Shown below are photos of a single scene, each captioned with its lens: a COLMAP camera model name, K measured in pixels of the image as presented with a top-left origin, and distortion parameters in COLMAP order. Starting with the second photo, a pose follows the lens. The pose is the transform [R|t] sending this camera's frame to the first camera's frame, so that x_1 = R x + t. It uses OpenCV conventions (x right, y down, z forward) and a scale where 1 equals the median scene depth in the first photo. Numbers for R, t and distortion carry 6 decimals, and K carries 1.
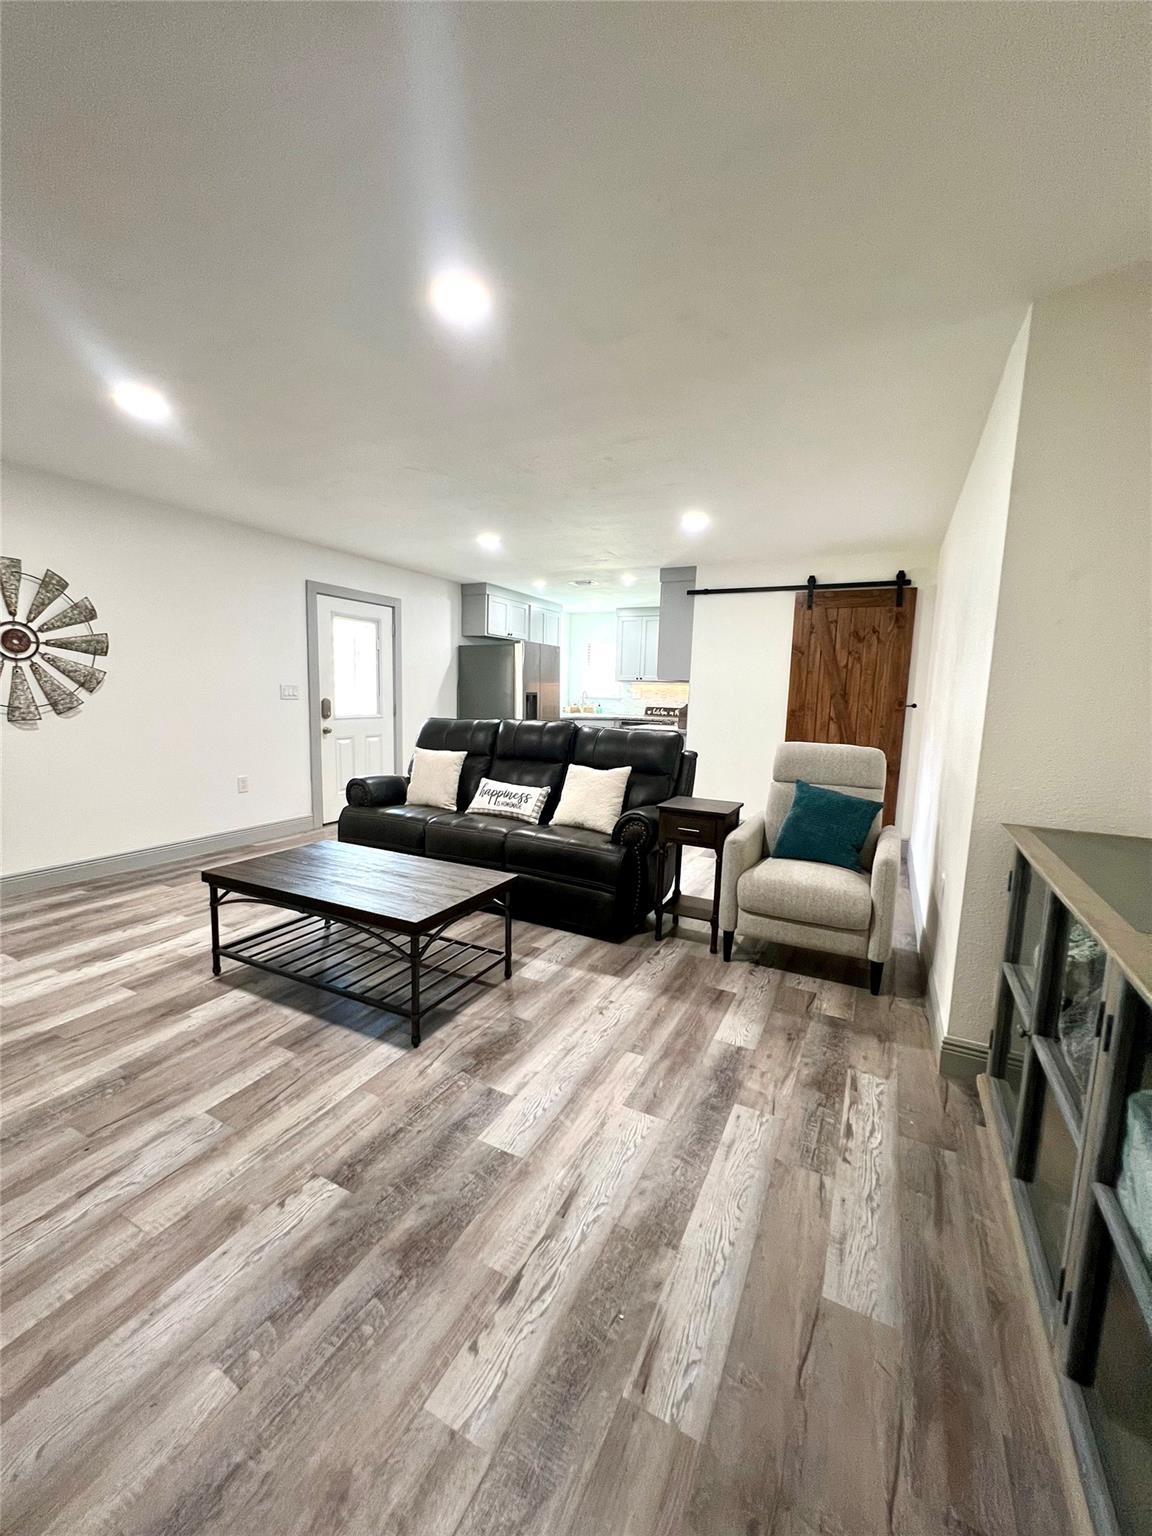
lens RADIAL K [[615.7, 0, 575.2], [0, 615.7, 768.1], [0, 0, 1]] dist [-0.001598, 0.000083]
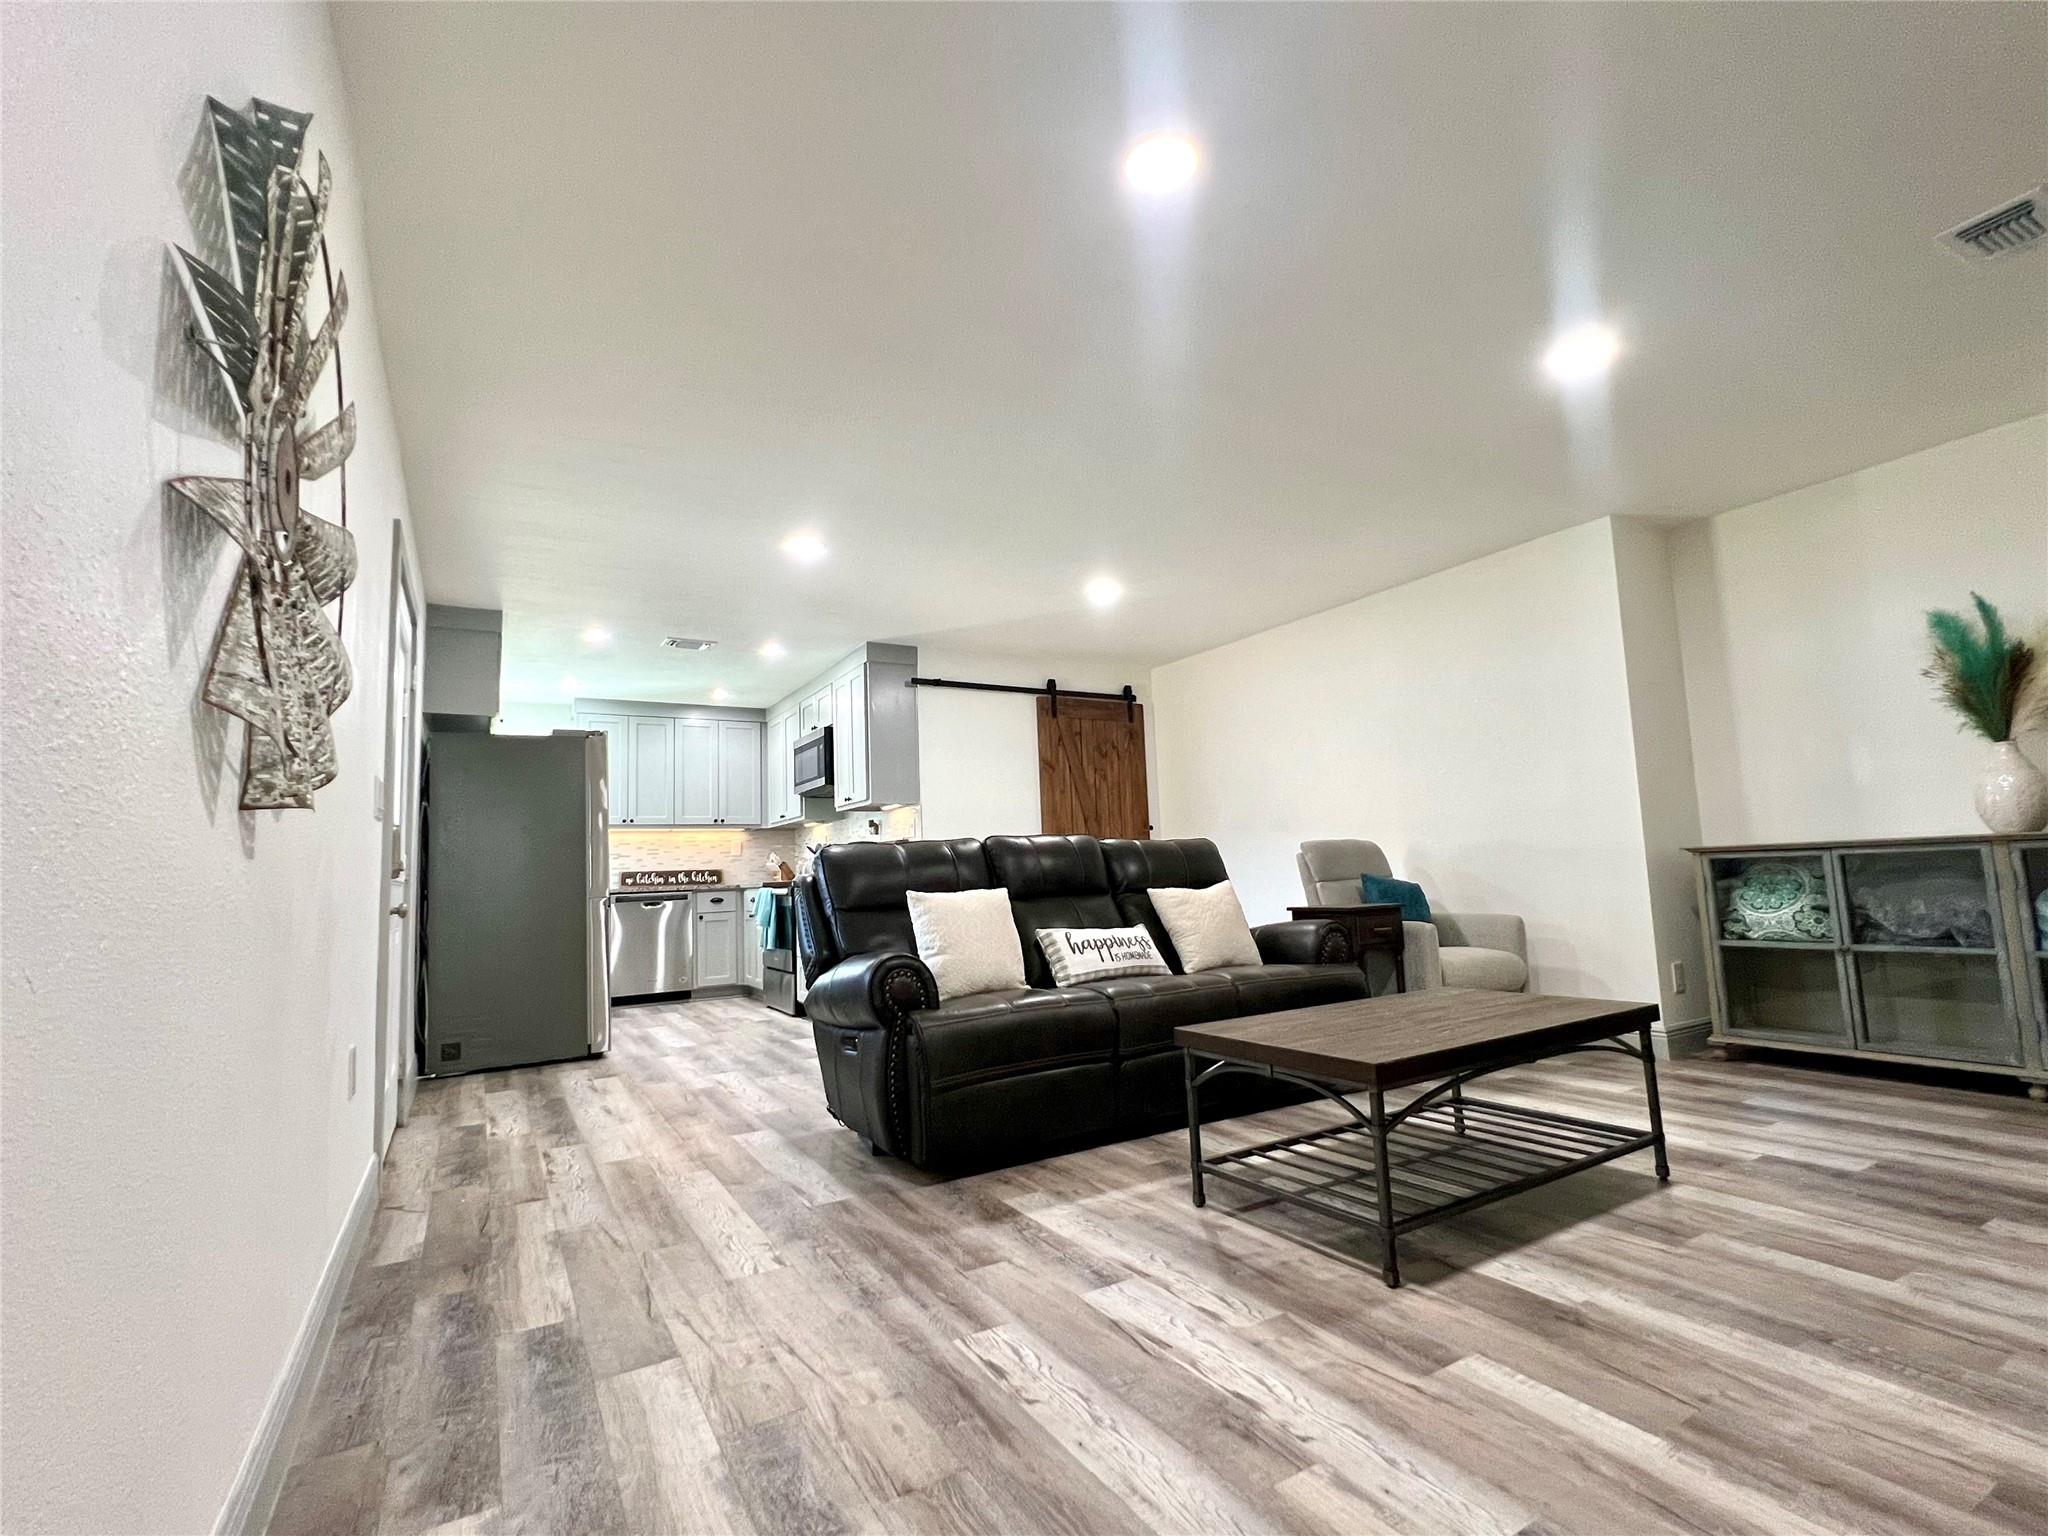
lens RADIAL K [[930.3, 0, 1016.9], [0, 930.3, 778.8], [0, 0, 1]] dist [-0.001314, -0.000313]
pose [[0.542255, 0.039483, 0.839286, -1.113871], [0.159210, 0.975970, -0.148778, 0.005809], [-0.824992, 0.214298, 0.522939, 0.629441]]
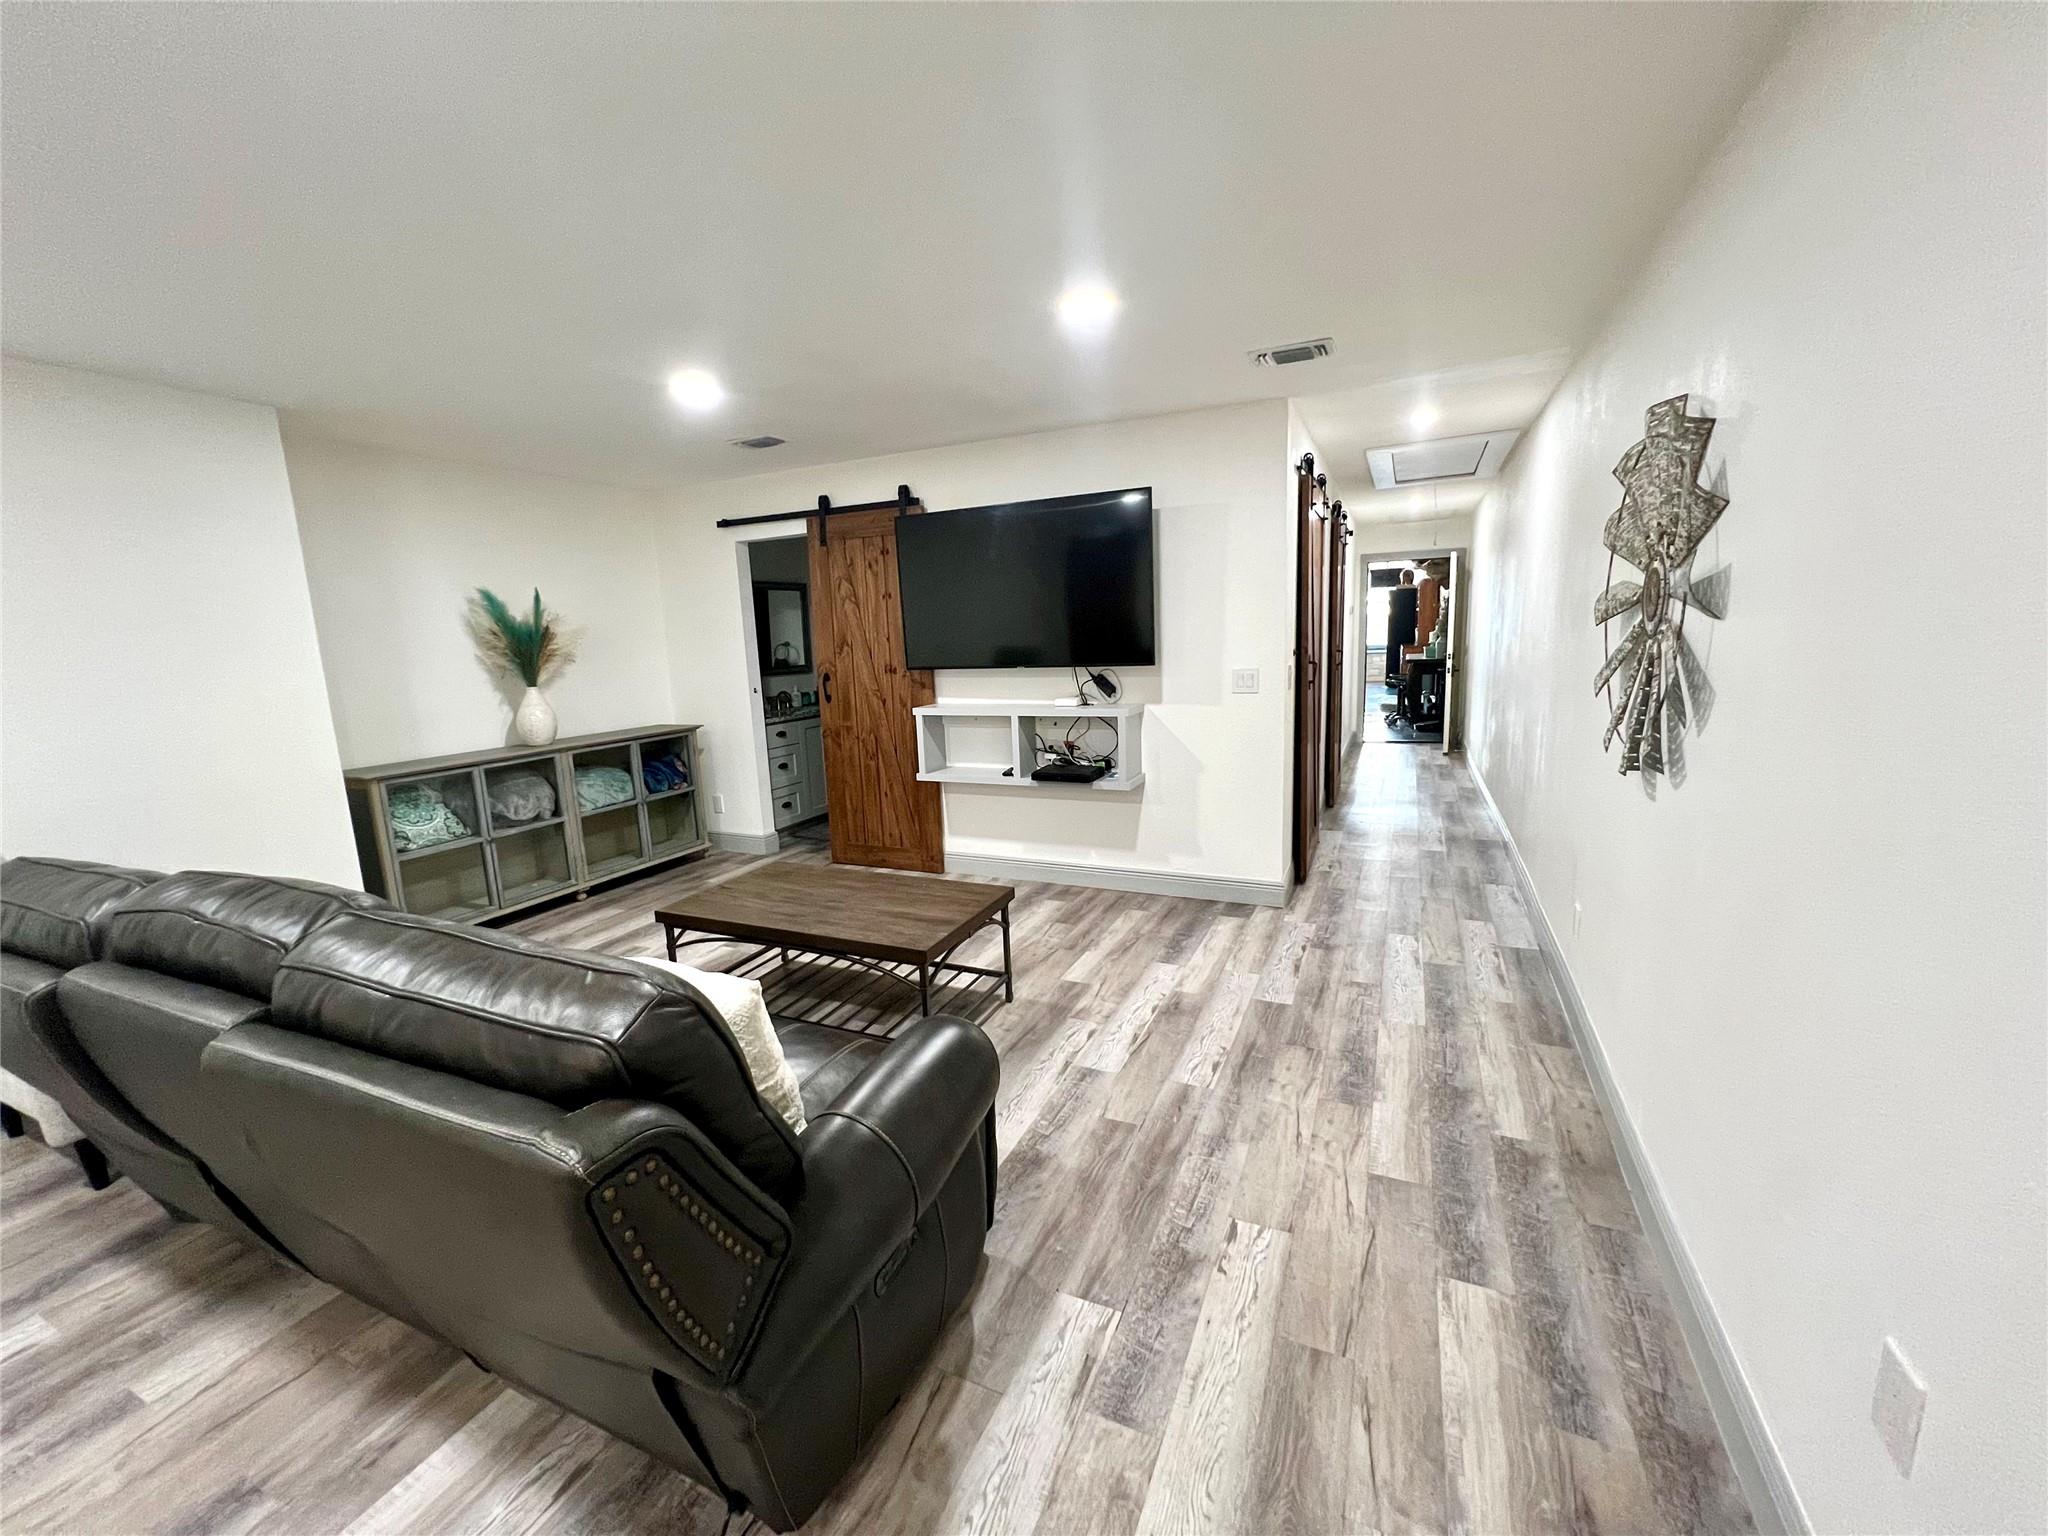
lens RADIAL K [[820.9, 0, 1021.5], [0, 820.9, 764.8], [0, 0, 1]] dist [-0.001598, 0.000083]
pose [[-0.999158, 0.017740, -0.036995, -0.455918], [0.006449, 0.958384, 0.285411, -0.279638], [0.040519, 0.284932, -0.957691, 1.672161]]
